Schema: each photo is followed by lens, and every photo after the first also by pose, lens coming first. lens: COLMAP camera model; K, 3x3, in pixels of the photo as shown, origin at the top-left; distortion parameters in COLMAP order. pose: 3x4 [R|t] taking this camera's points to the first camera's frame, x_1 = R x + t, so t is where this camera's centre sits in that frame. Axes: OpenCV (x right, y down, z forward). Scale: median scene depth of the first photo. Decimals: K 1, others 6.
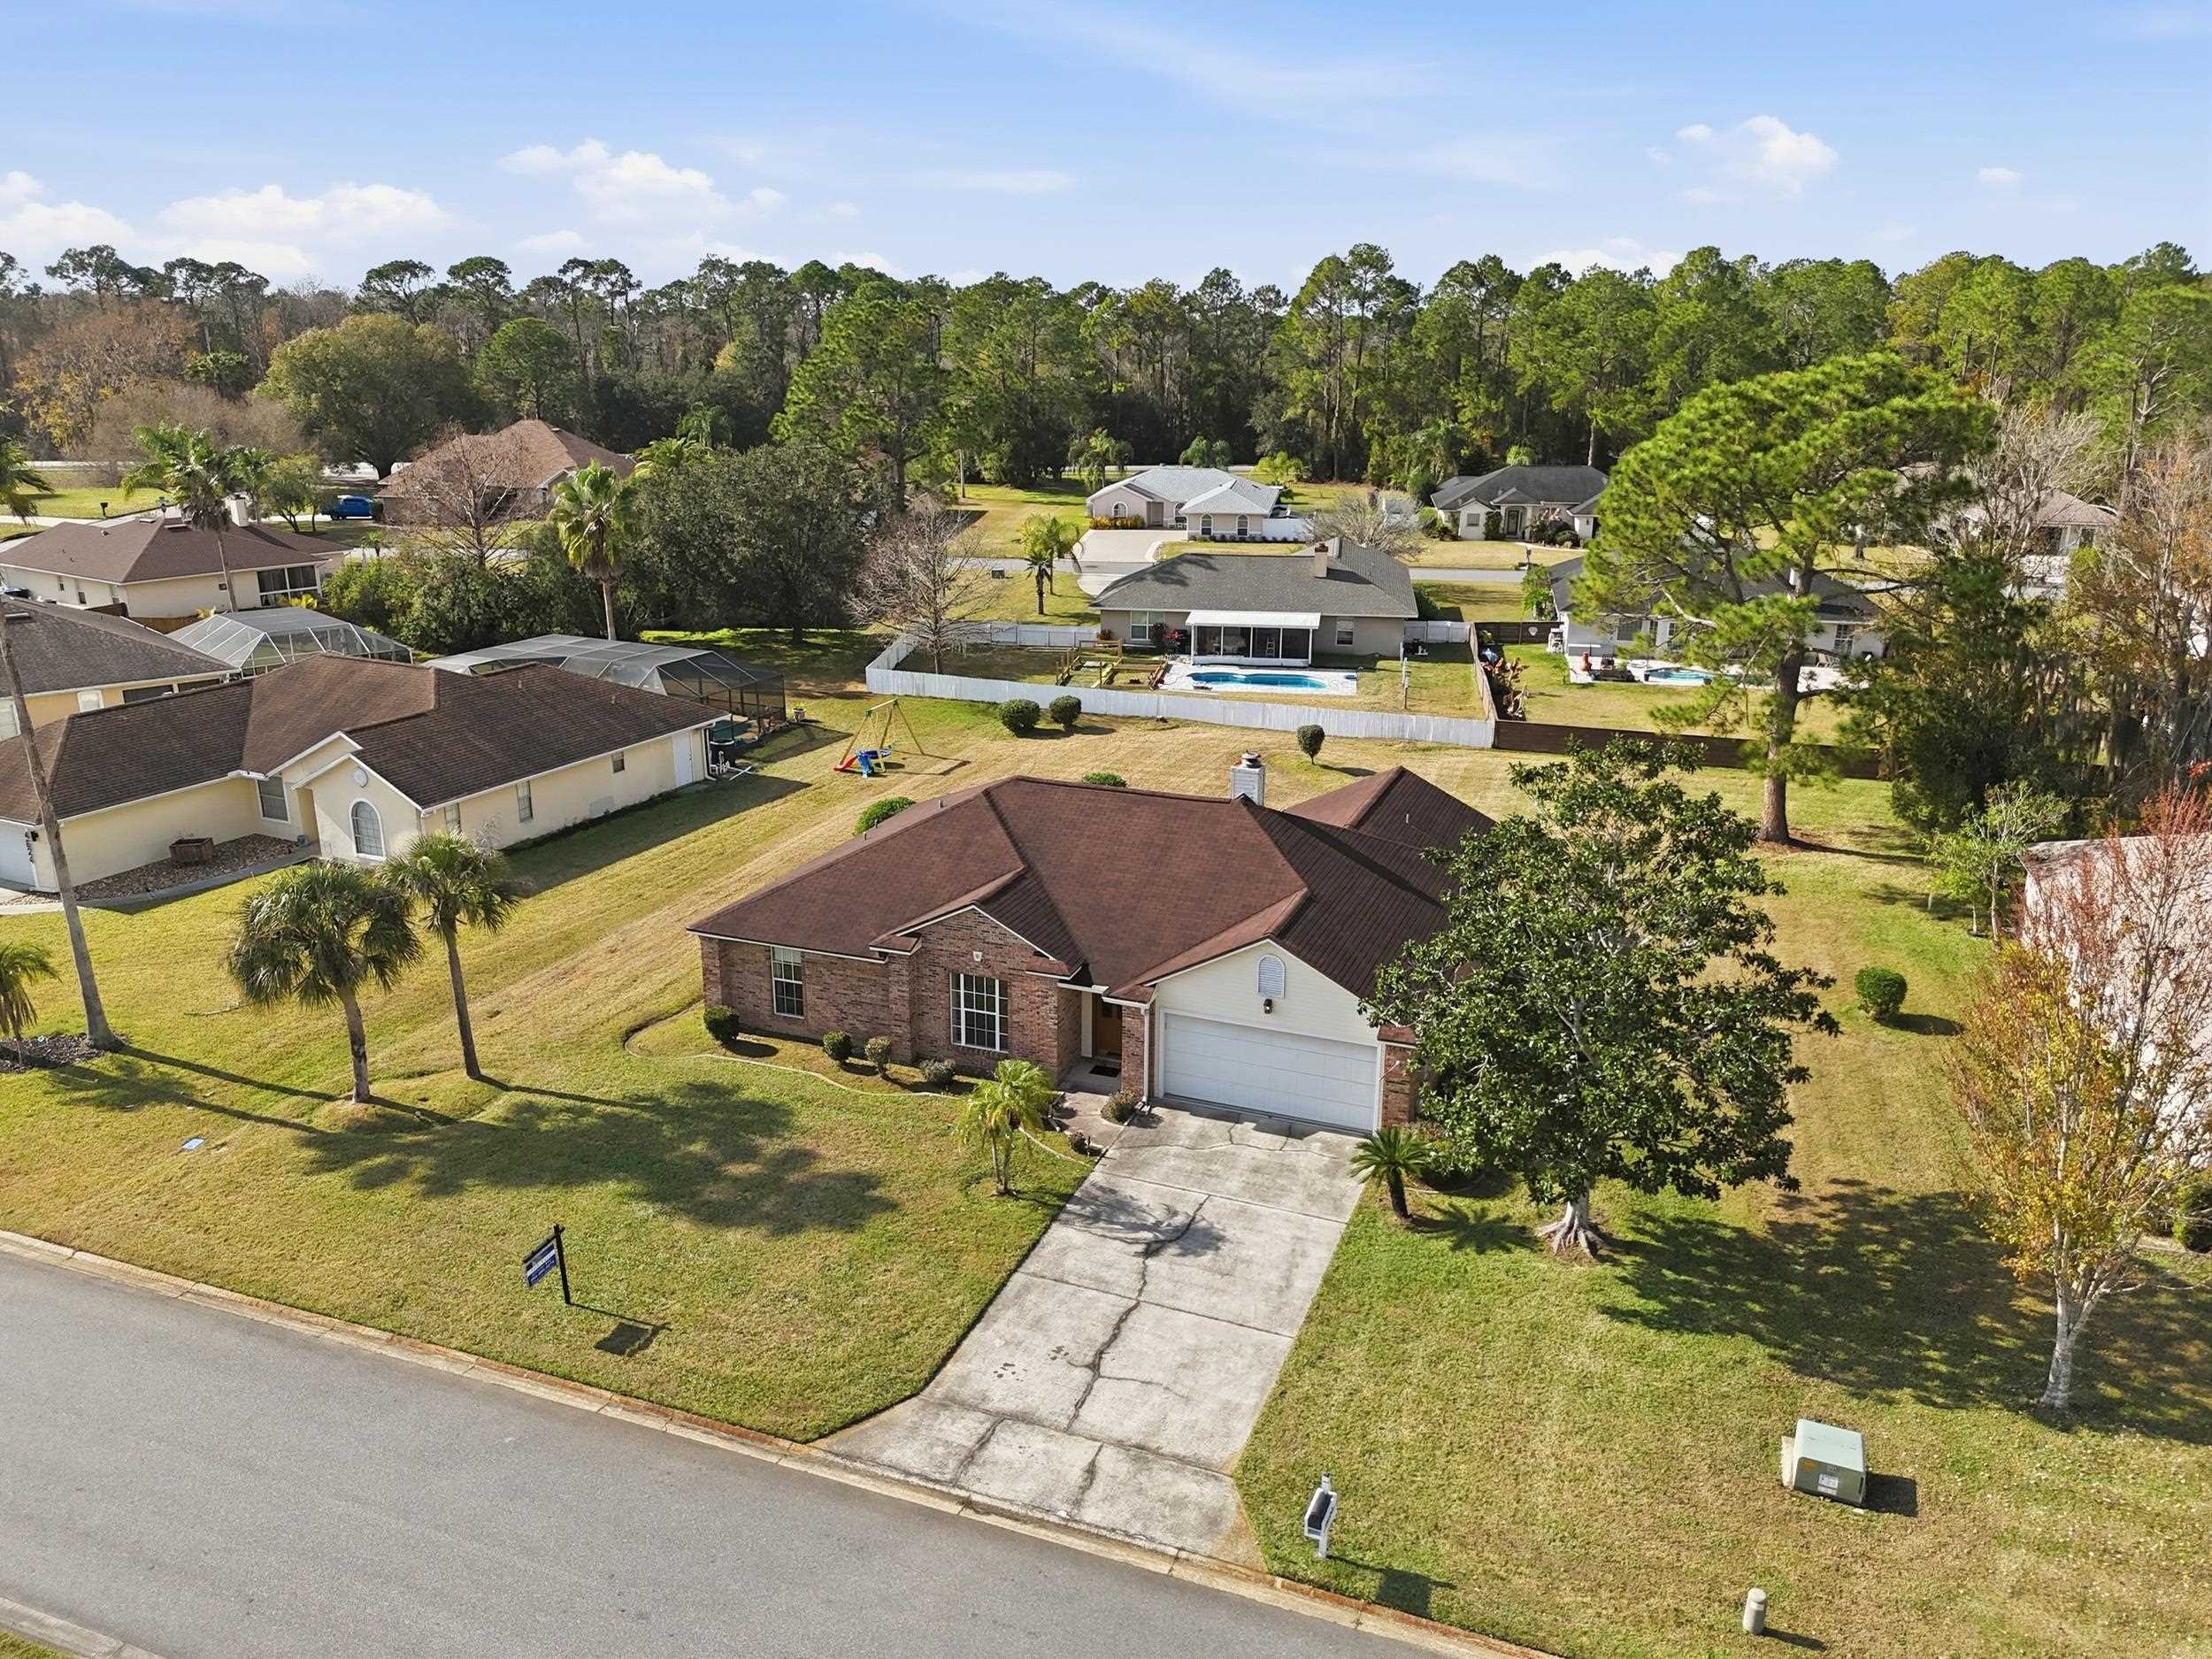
lens RADIAL K [[1637.2, 0, 1082.5], [0, 1637.2, 826.3], [0, 0, 1]] dist [0.068391, -0.062481]
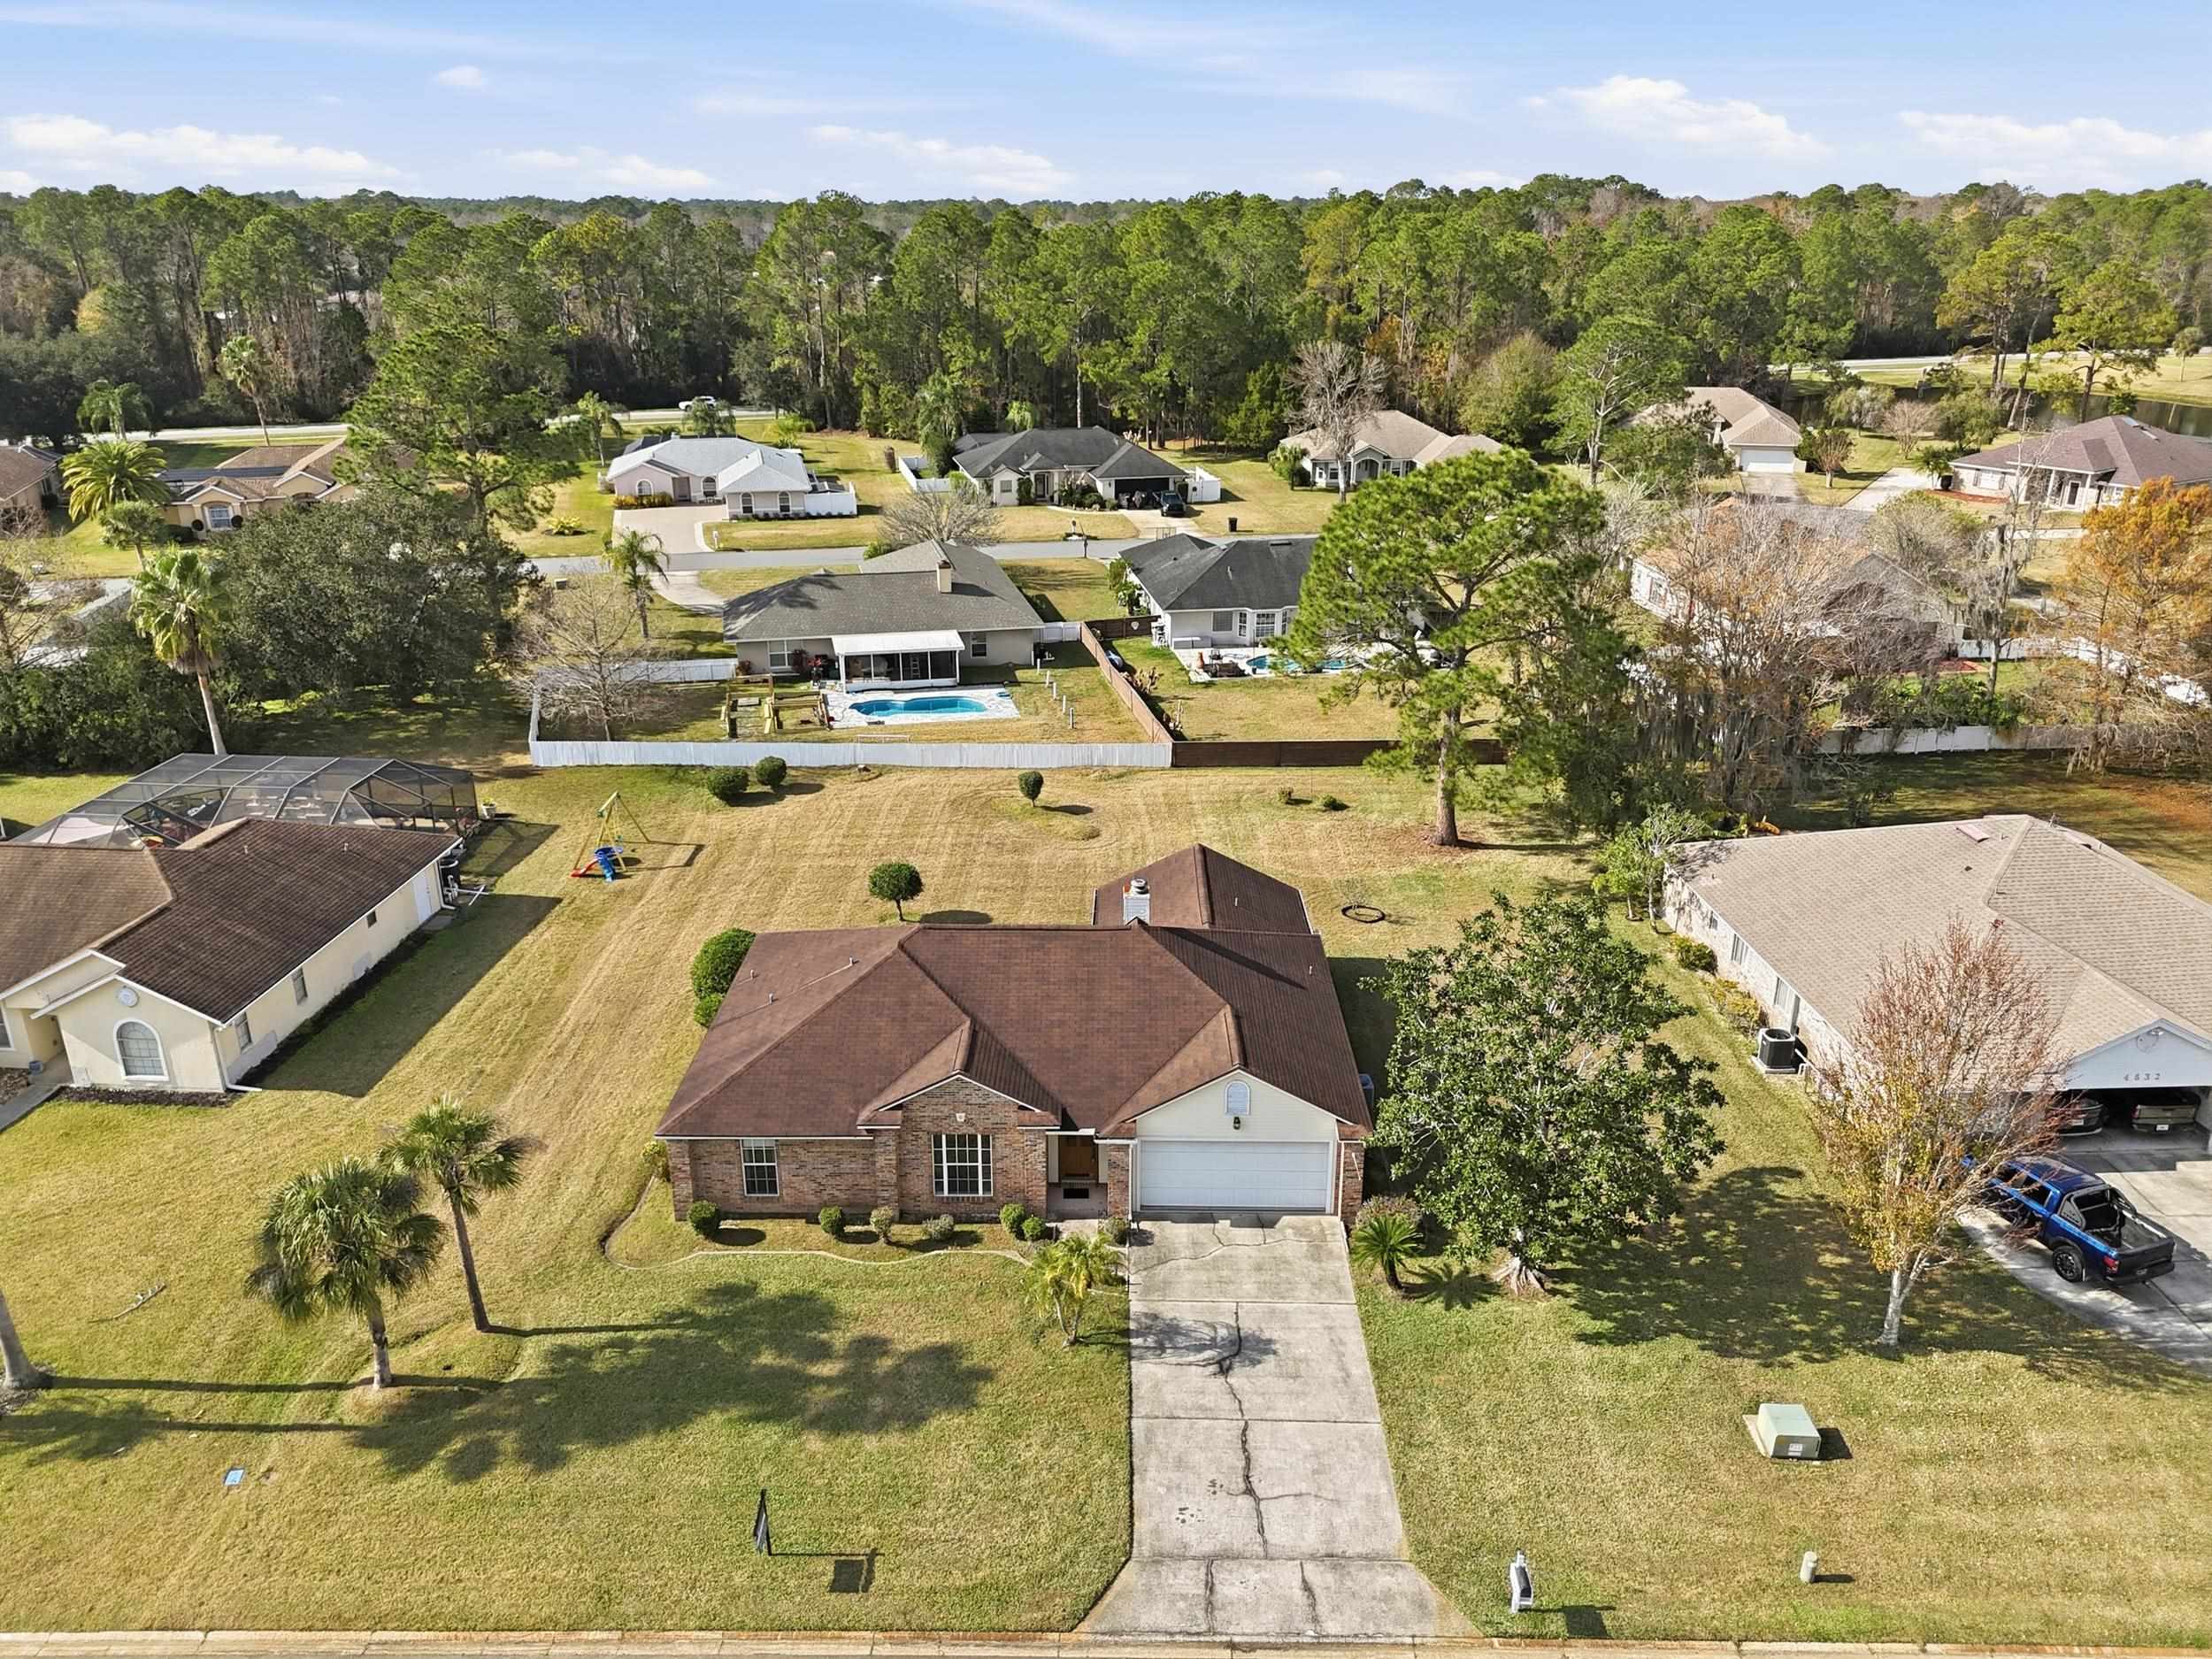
lens RADIAL K [[1637.2, 0, 1095.4], [0, 1637.2, 838.6], [0, 0, 1]] dist [0.068391, -0.062481]
pose [[0.934642, -0.133919, 0.329408, -0.309975], [0.109959, 0.989815, 0.090415, -0.190421], [-0.338161, -0.048285, 0.939849, -0.052109]]
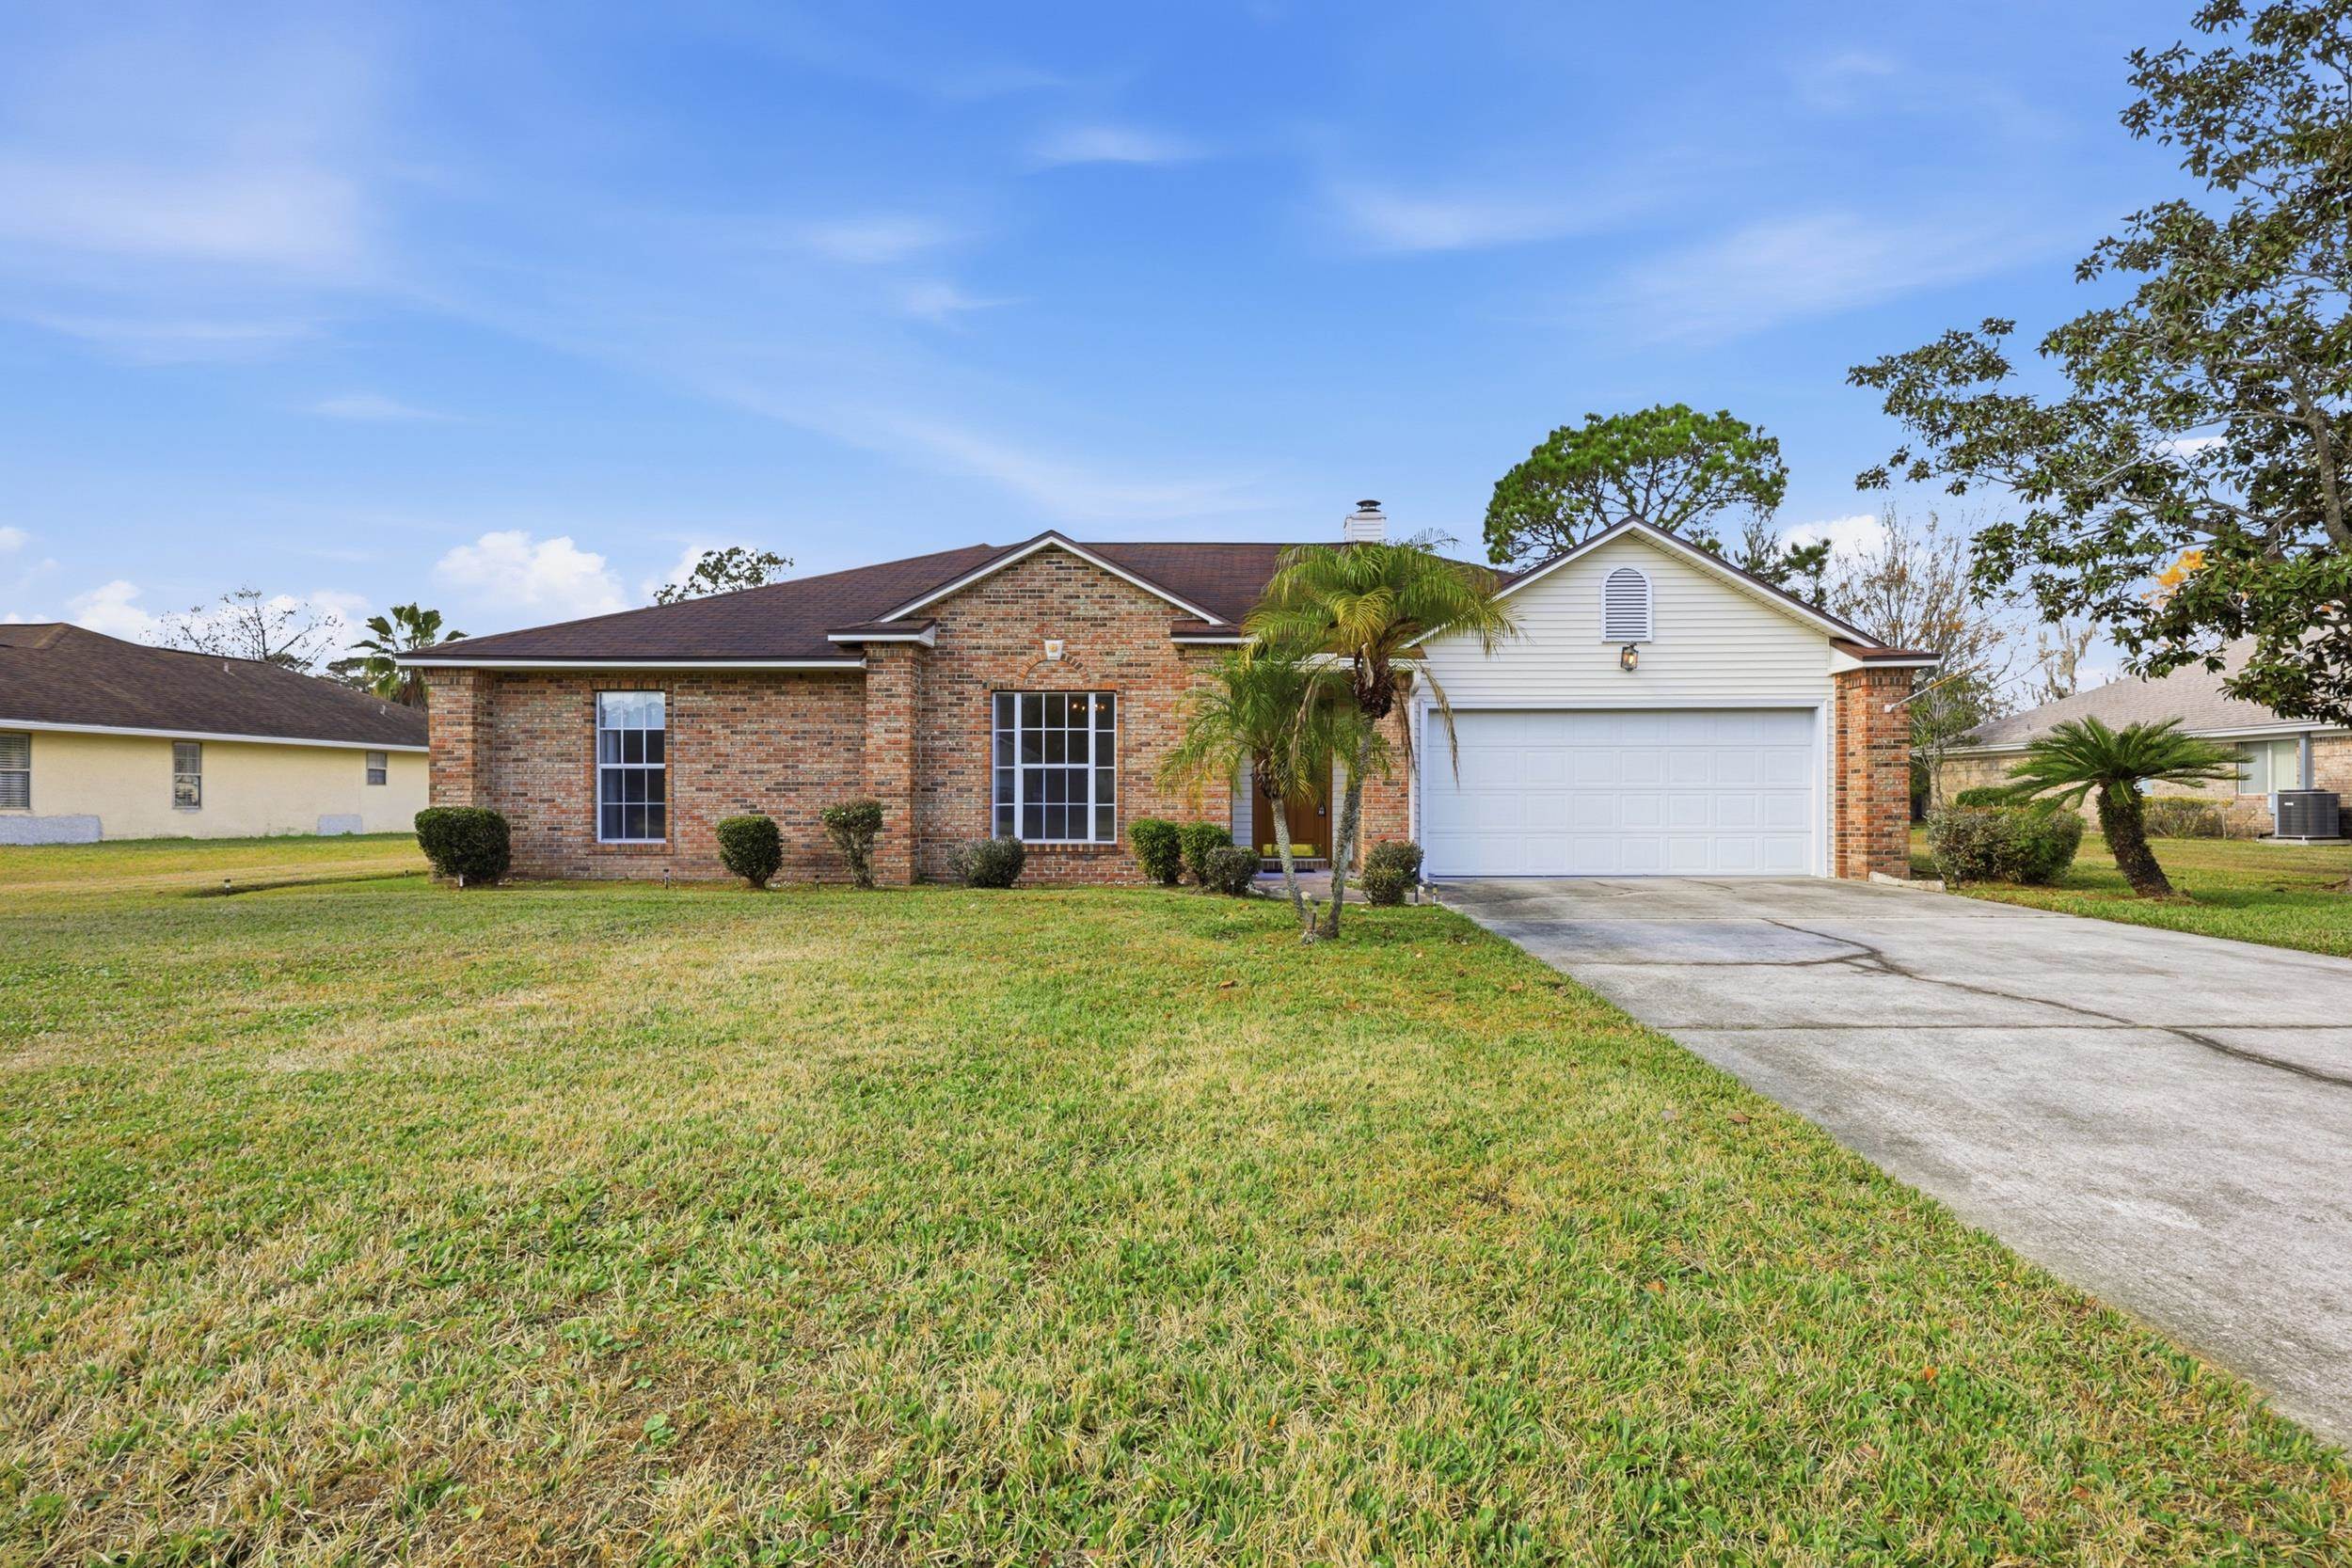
lens RADIAL K [[940.6, 0, 1199.2], [0, 940.6, 803.7], [0, 0, 1]] dist [-0.001780, 0.000062]
pose [[0.927375, -0.013505, 0.373890, -0.131461], [0.113105, 0.962708, -0.245765, 0.202285], [-0.356628, 0.270205, 0.894318, 0.712632]]
